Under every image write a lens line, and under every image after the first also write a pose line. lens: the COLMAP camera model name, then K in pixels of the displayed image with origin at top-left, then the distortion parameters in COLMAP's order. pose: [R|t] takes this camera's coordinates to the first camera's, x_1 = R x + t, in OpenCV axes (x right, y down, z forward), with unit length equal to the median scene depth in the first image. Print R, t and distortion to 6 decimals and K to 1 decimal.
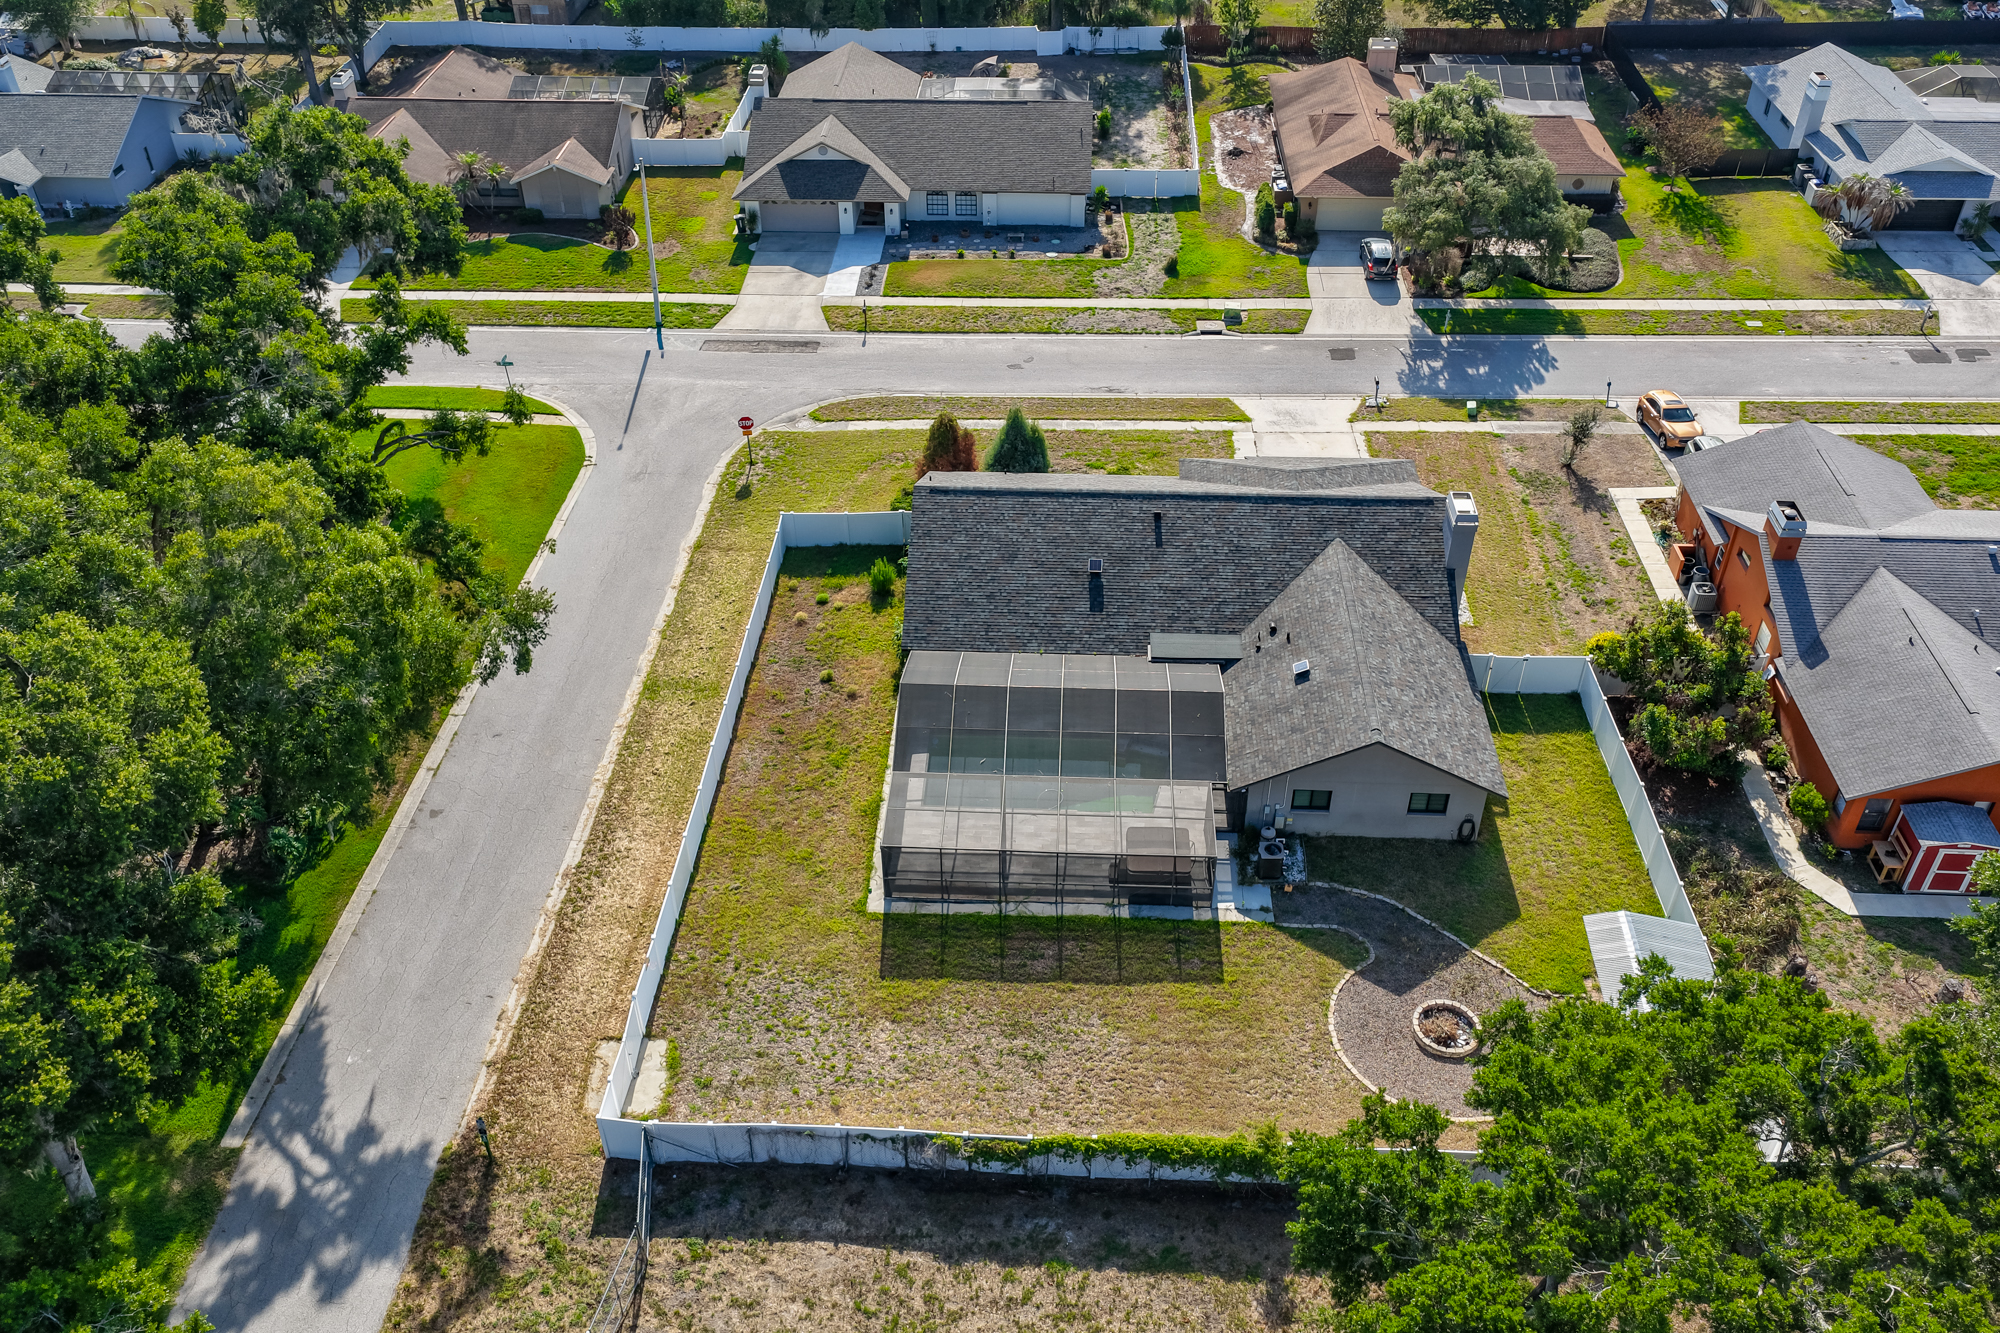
lens RADIAL K [[1673.2, 0, 1000.0], [0, 1673.2, 666.5], [0, 0, 1]] dist [-0.009359, -0.002664]
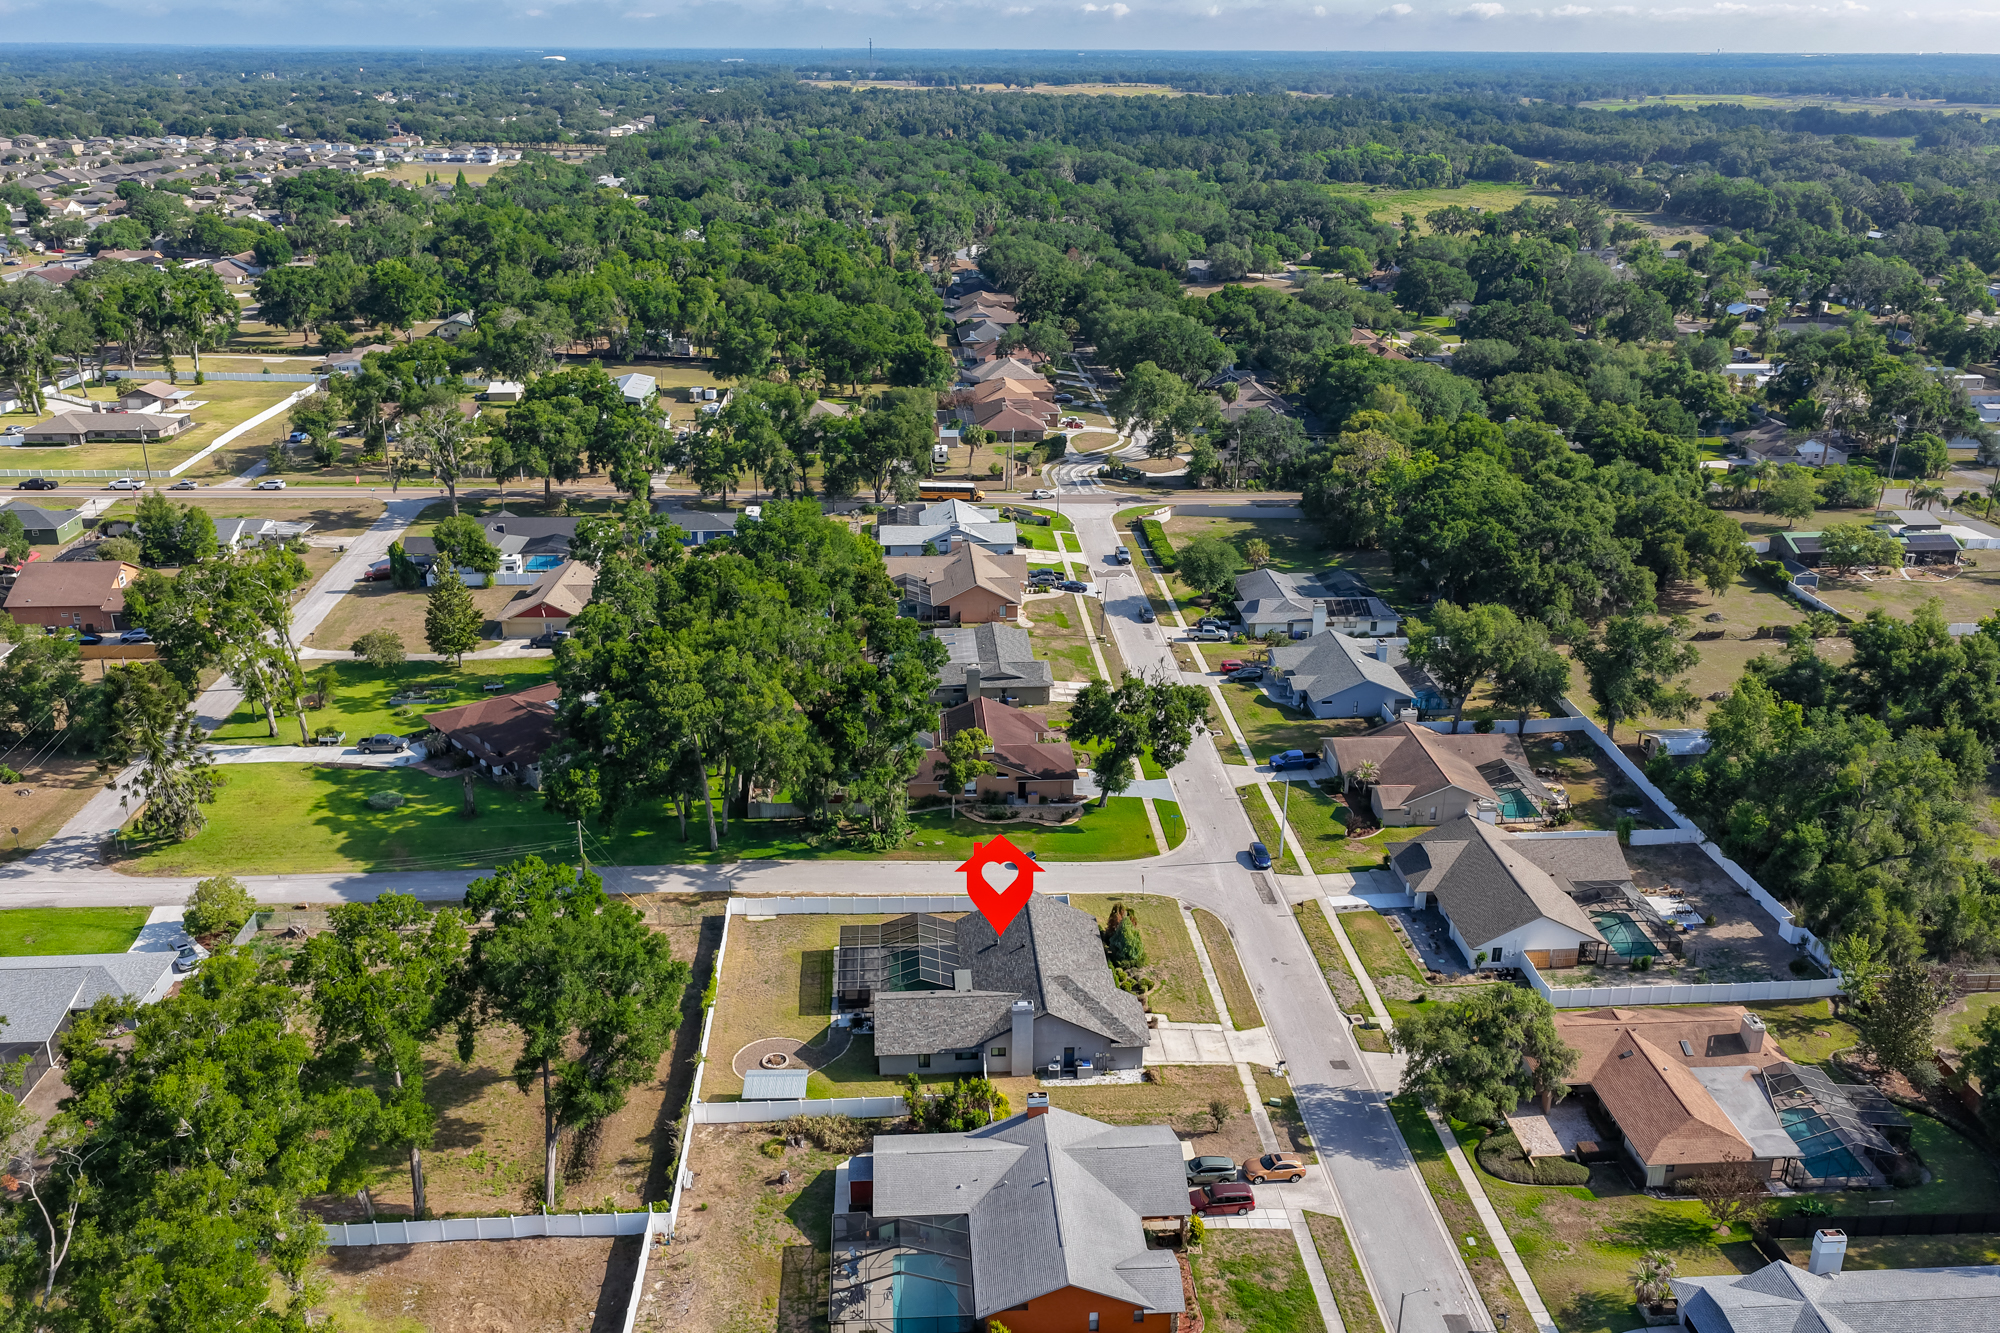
lens RADIAL K [[1638.2, 0, 1000.0], [0, 1638.2, 666.5], [0, 0, 1]] dist [-0.001675, 0.005289]
pose [[0.112685, 0.356272, -0.927562, 1.408961], [-0.608401, 0.762794, 0.219074, -0.592569], [0.785589, 0.539643, 0.302712, 0.082720]]
